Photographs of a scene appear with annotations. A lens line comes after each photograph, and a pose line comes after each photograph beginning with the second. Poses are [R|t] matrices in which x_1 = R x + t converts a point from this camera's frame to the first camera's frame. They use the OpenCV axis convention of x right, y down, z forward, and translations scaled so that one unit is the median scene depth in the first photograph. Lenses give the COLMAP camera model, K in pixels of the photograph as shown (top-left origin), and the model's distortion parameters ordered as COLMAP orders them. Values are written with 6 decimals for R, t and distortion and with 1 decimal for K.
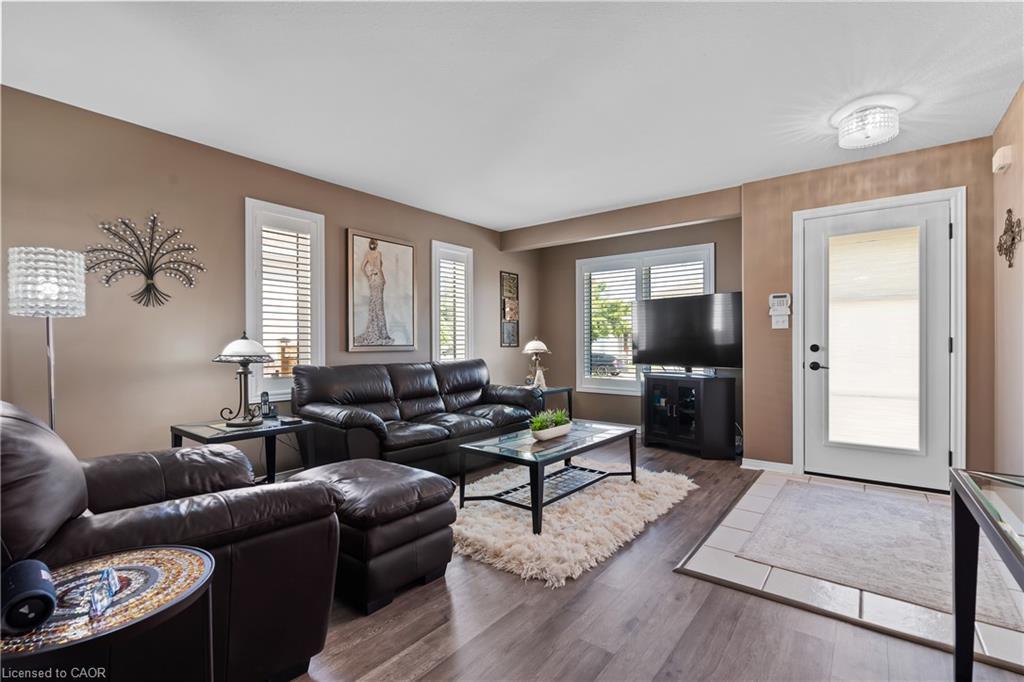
lens RADIAL K [[466.4, 0, 514.2], [0, 466.4, 342.1], [0, 0, 1]] dist [-0.012456, 0.000502]
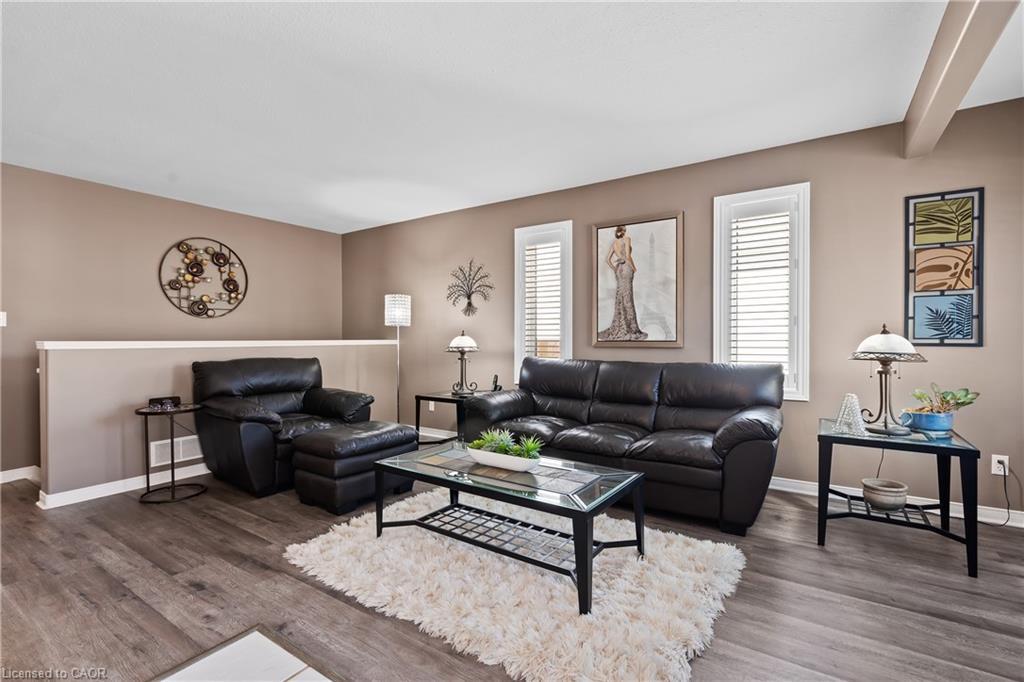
lens RADIAL K [[466.4, 0, 516.9], [0, 466.4, 346.2], [0, 0, 1]] dist [-0.012456, 0.000502]
pose [[0.071032, 0.019430, -0.997285, 0.604507], [0.003930, 0.999797, 0.019759, -0.001201], [0.997466, -0.005322, 0.070941, 0.720544]]
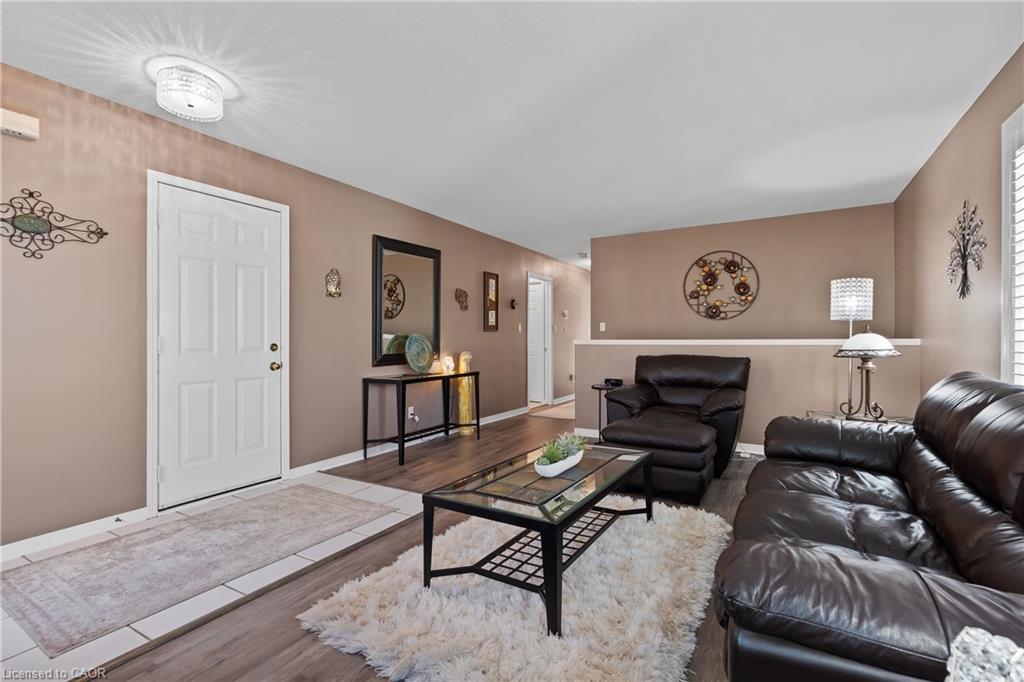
lens RADIAL K [[466.4, 0, 515.0], [0, 466.4, 339.6], [0, 0, 1]] dist [-0.012456, 0.000502]
pose [[-0.992318, 0.006628, -0.123536, 0.160135], [0.006978, 0.999973, -0.002405, 0.003566], [0.123517, -0.003248, -0.992337, 1.263797]]
